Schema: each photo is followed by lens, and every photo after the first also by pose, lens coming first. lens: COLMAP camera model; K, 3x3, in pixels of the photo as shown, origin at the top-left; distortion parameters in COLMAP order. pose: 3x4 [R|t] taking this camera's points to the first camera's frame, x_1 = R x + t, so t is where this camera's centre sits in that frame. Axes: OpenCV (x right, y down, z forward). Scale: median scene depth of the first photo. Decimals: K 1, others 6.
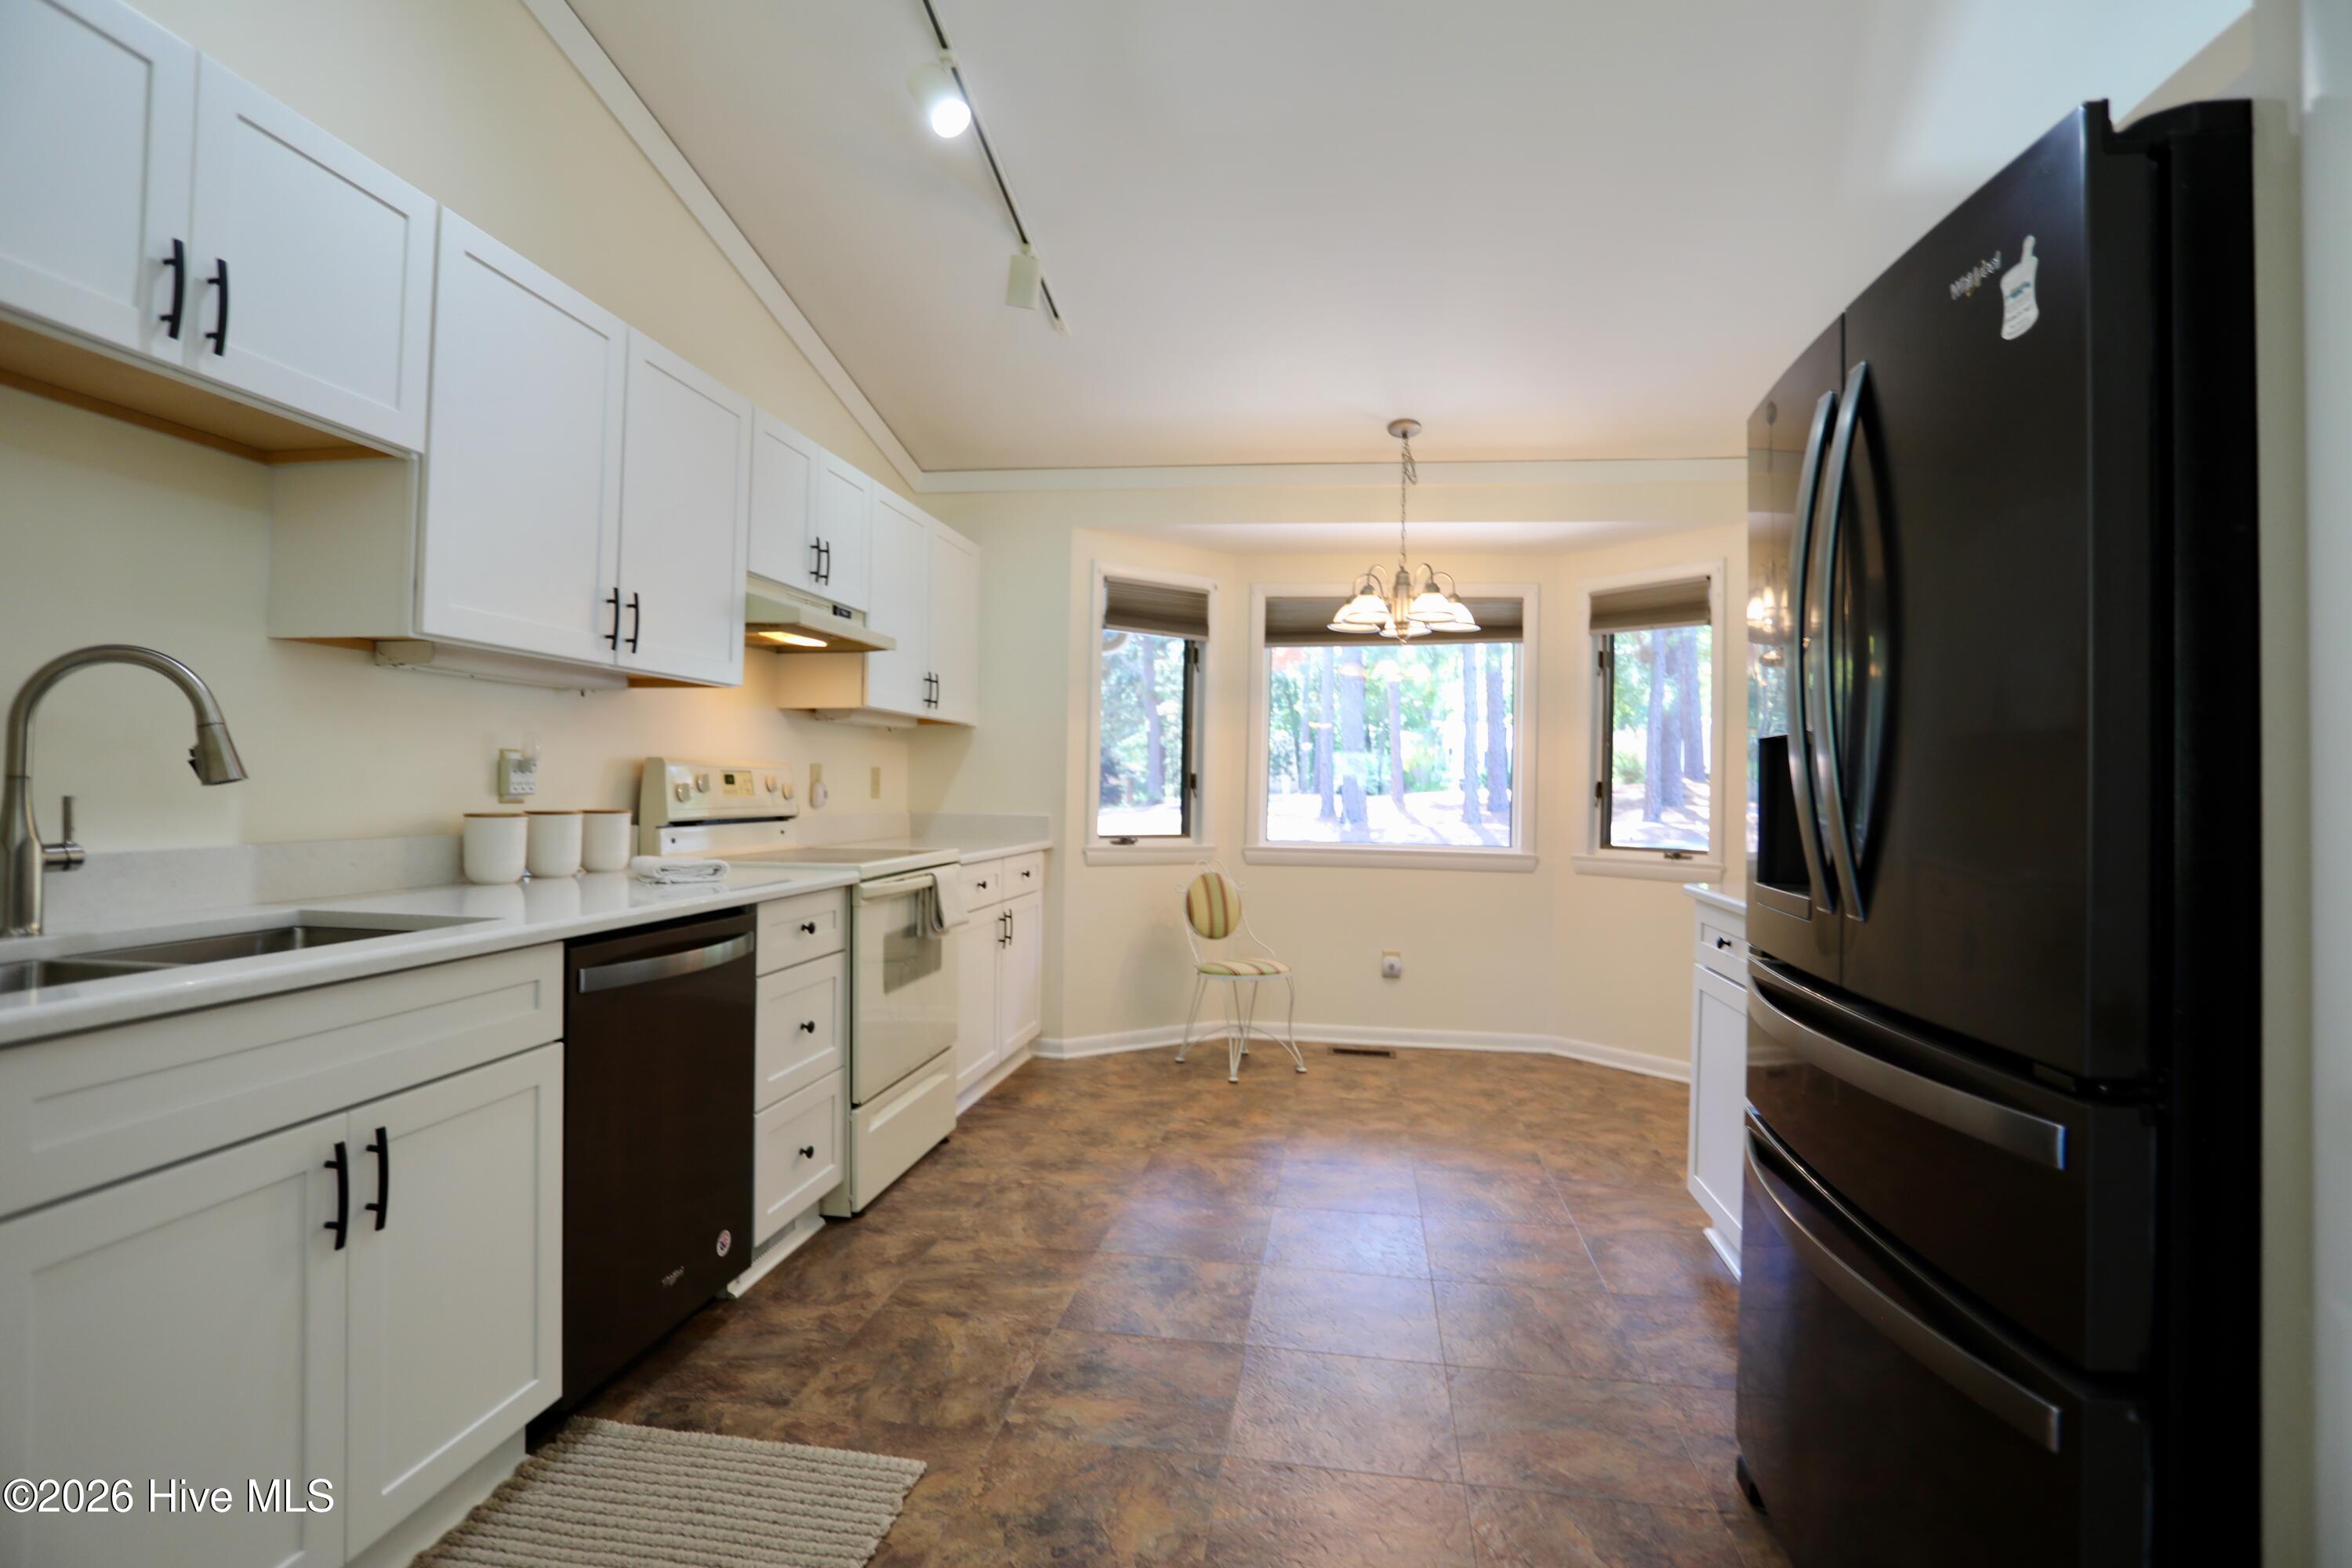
lens RADIAL K [[1154.5, 0, 1180.9], [0, 1154.5, 763.1], [0, 0, 1]] dist [-0.067704, 0.026963]
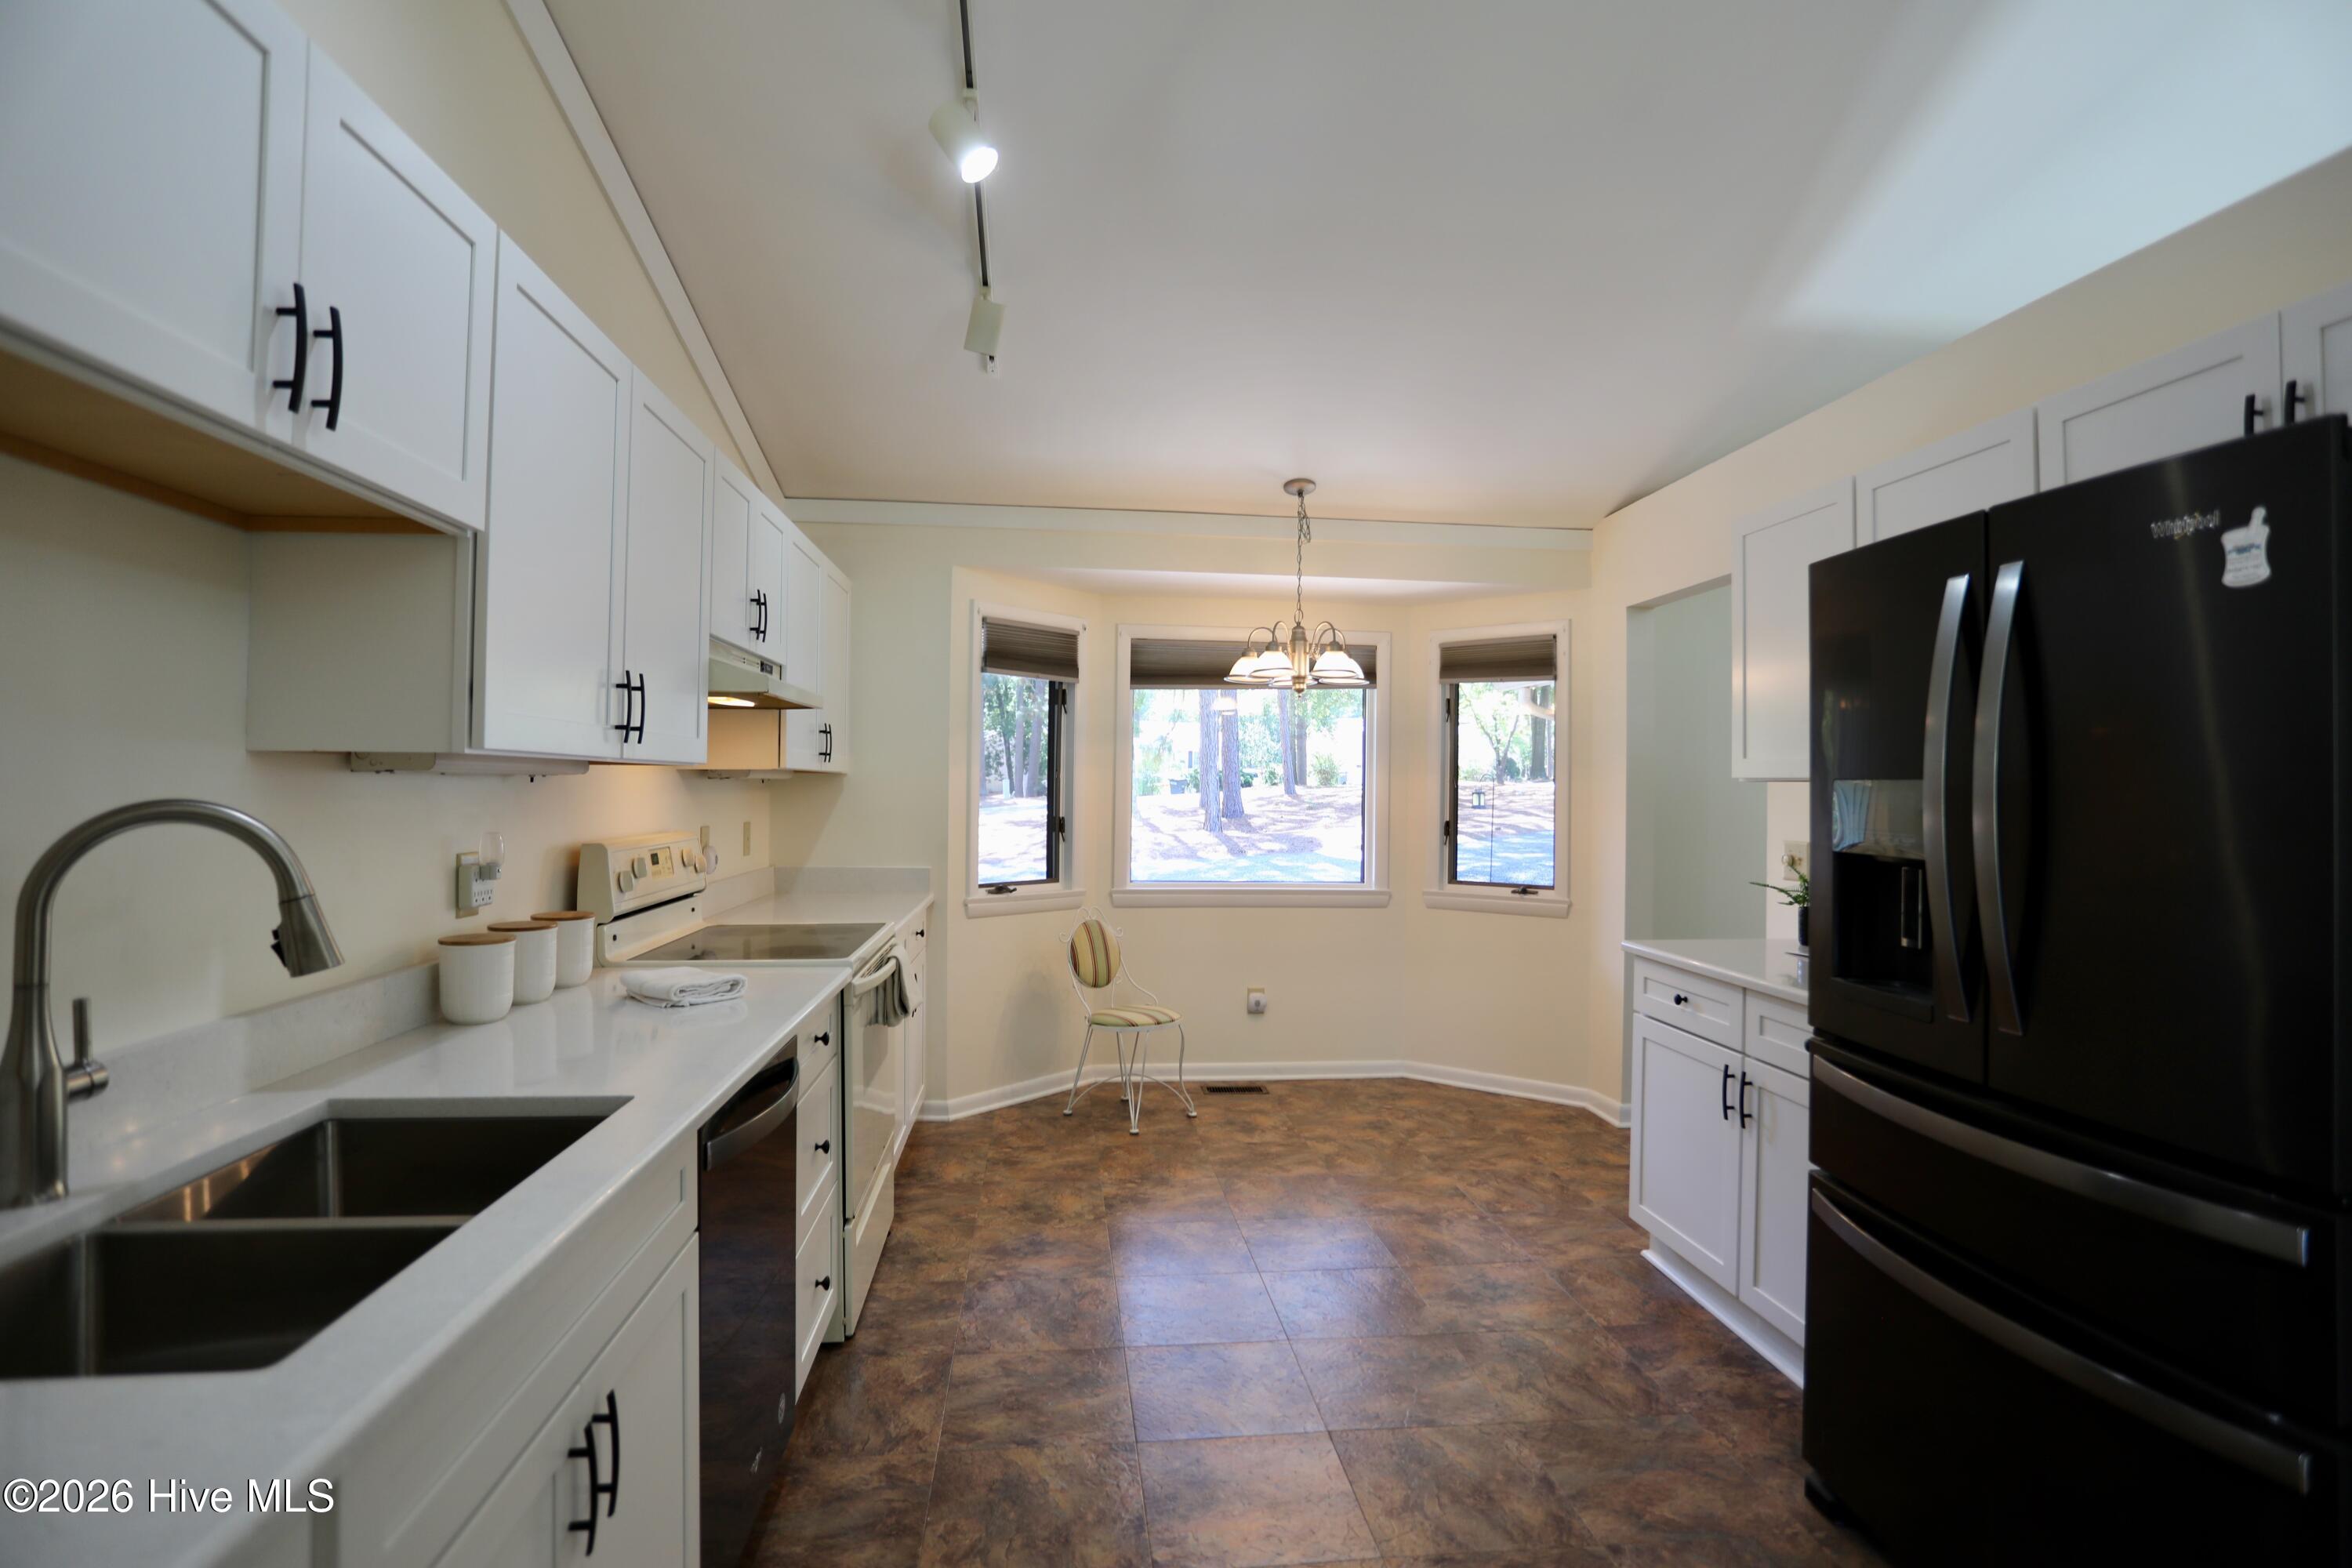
lens RADIAL K [[1154.5, 0, 1181.6], [0, 1154.5, 762.7], [0, 0, 1]] dist [-0.067704, 0.026963]
pose [[0.965547, -0.001899, 0.260223, -0.317009], [0.001106, 0.999994, 0.003194, -0.086877], [-0.260227, -0.002797, 0.965543, 0.054751]]
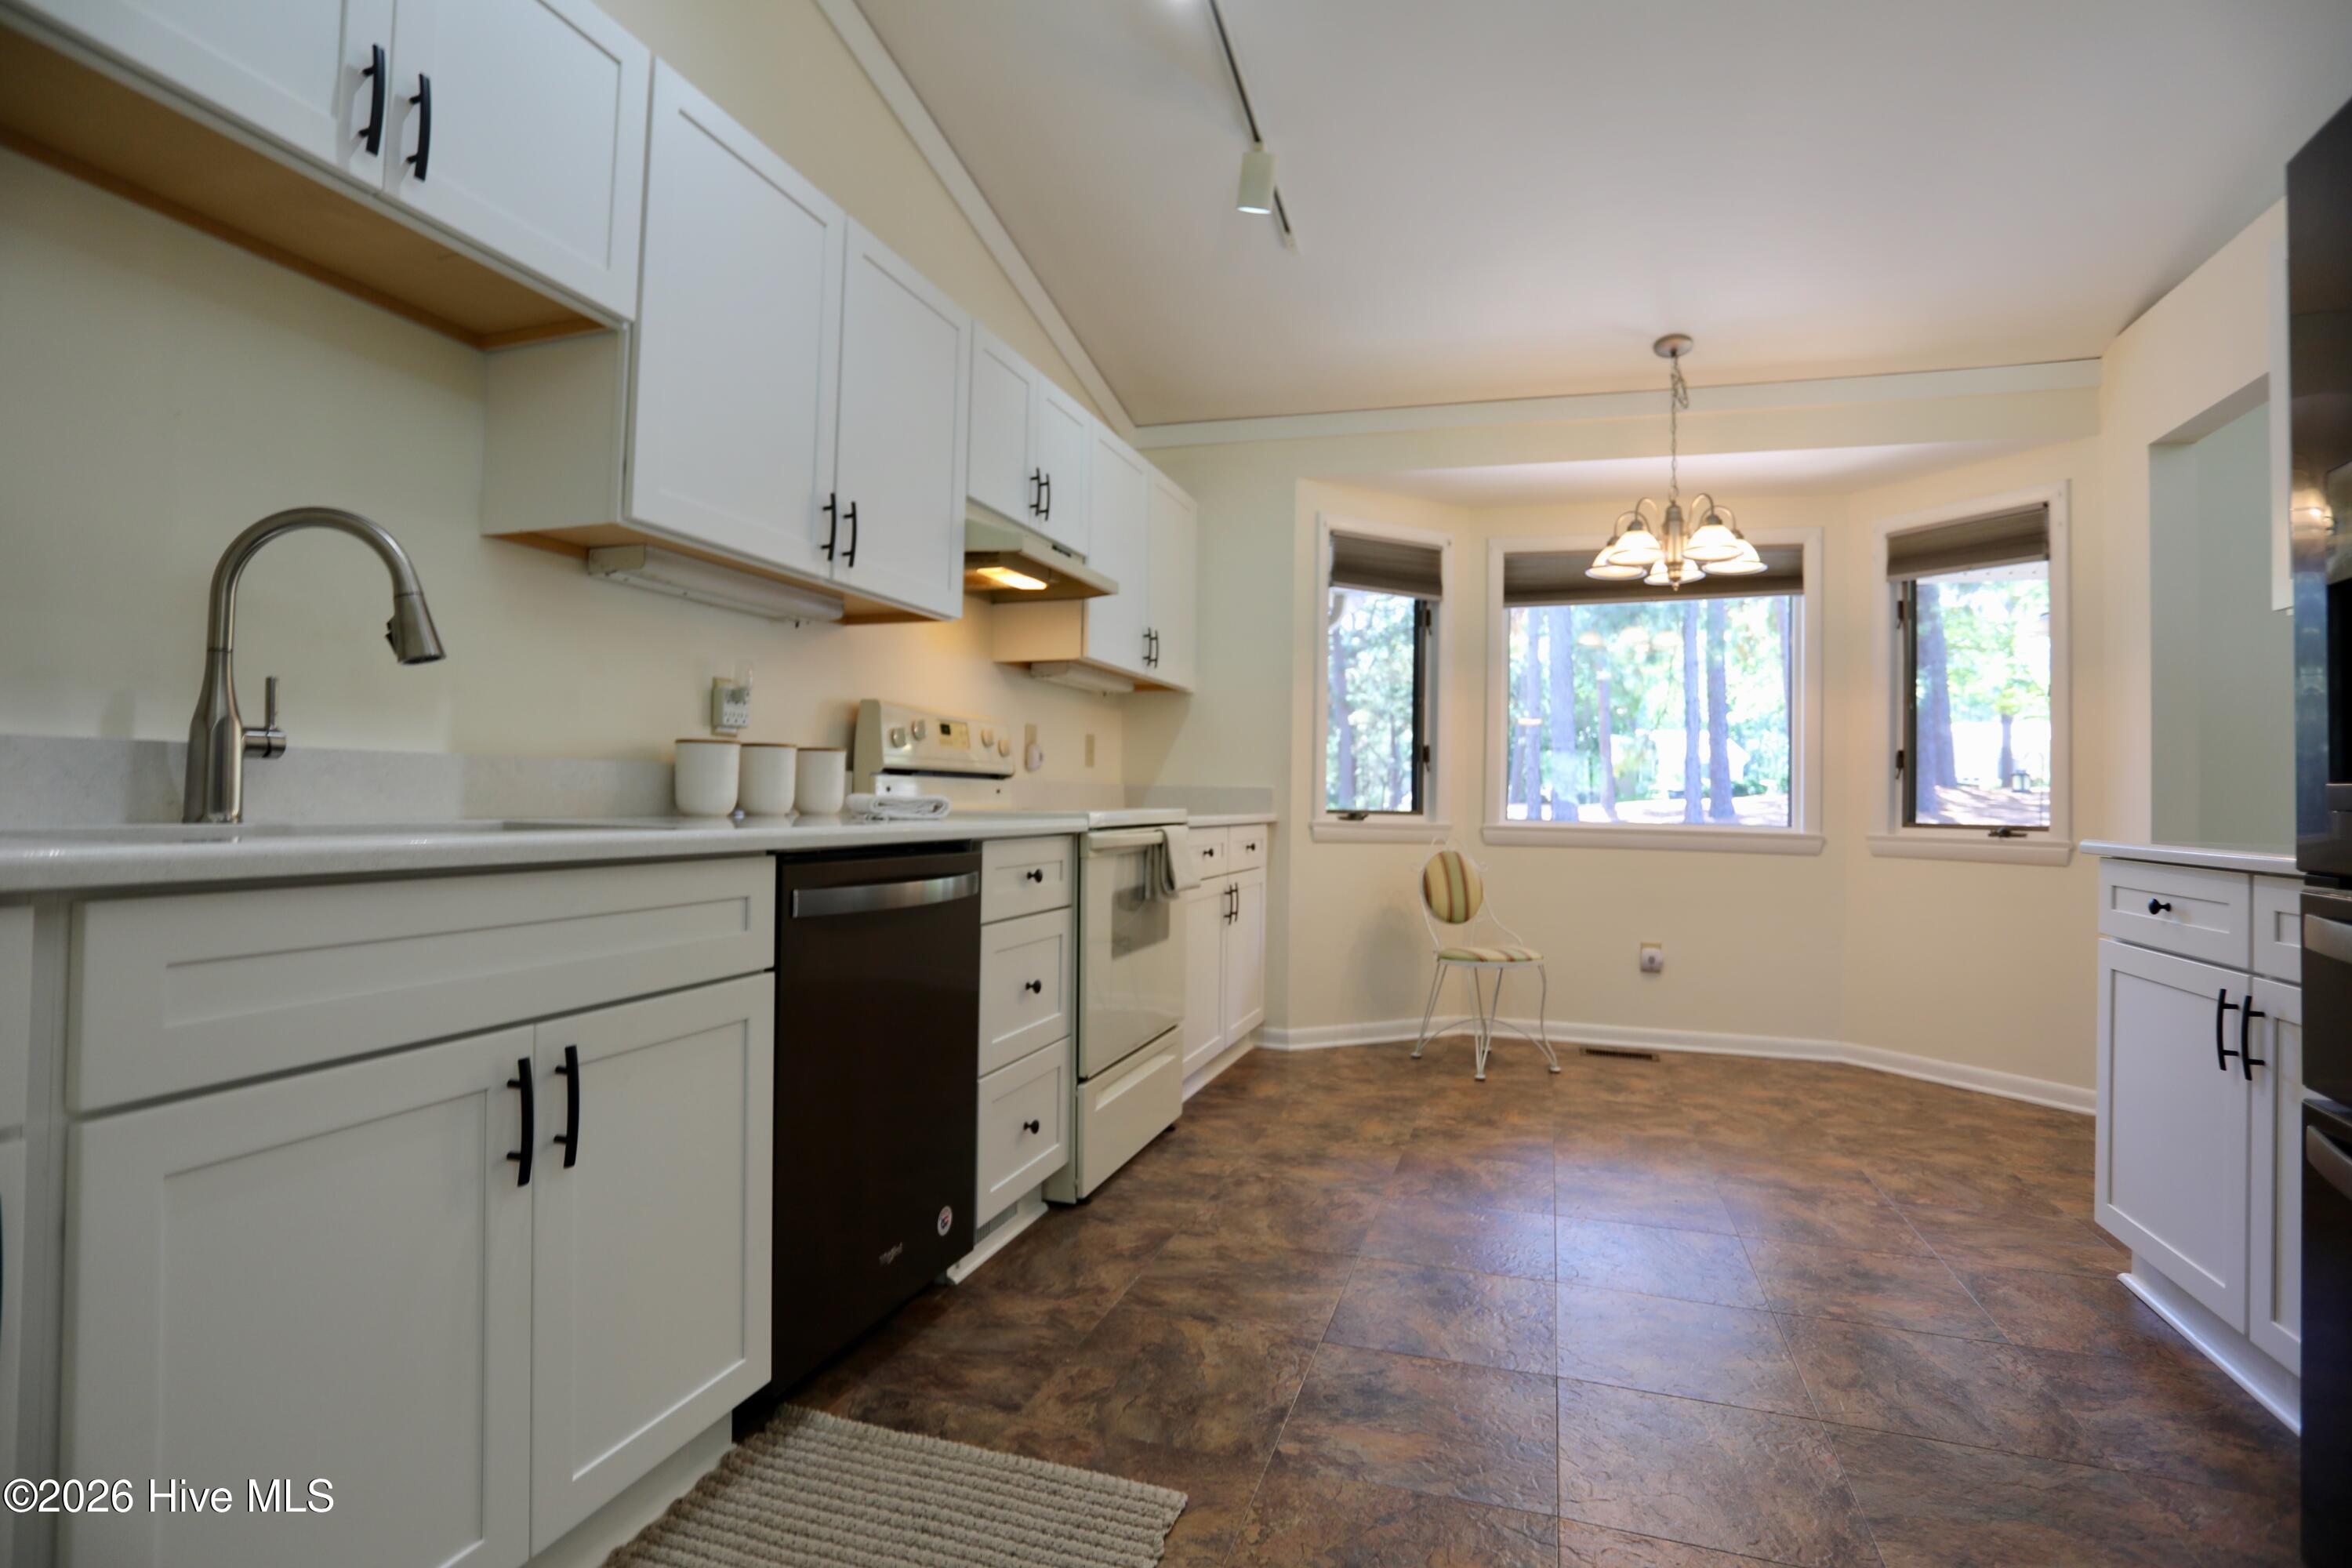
lens RADIAL K [[1154.5, 0, 1176.9], [0, 1154.5, 764.5], [0, 0, 1]] dist [-0.067704, 0.026963]
pose [[0.986560, -0.003488, -0.163365, -0.075176], [0.001515, 0.999924, -0.012204, 0.075655], [0.163395, 0.011793, 0.986490, 0.139519]]
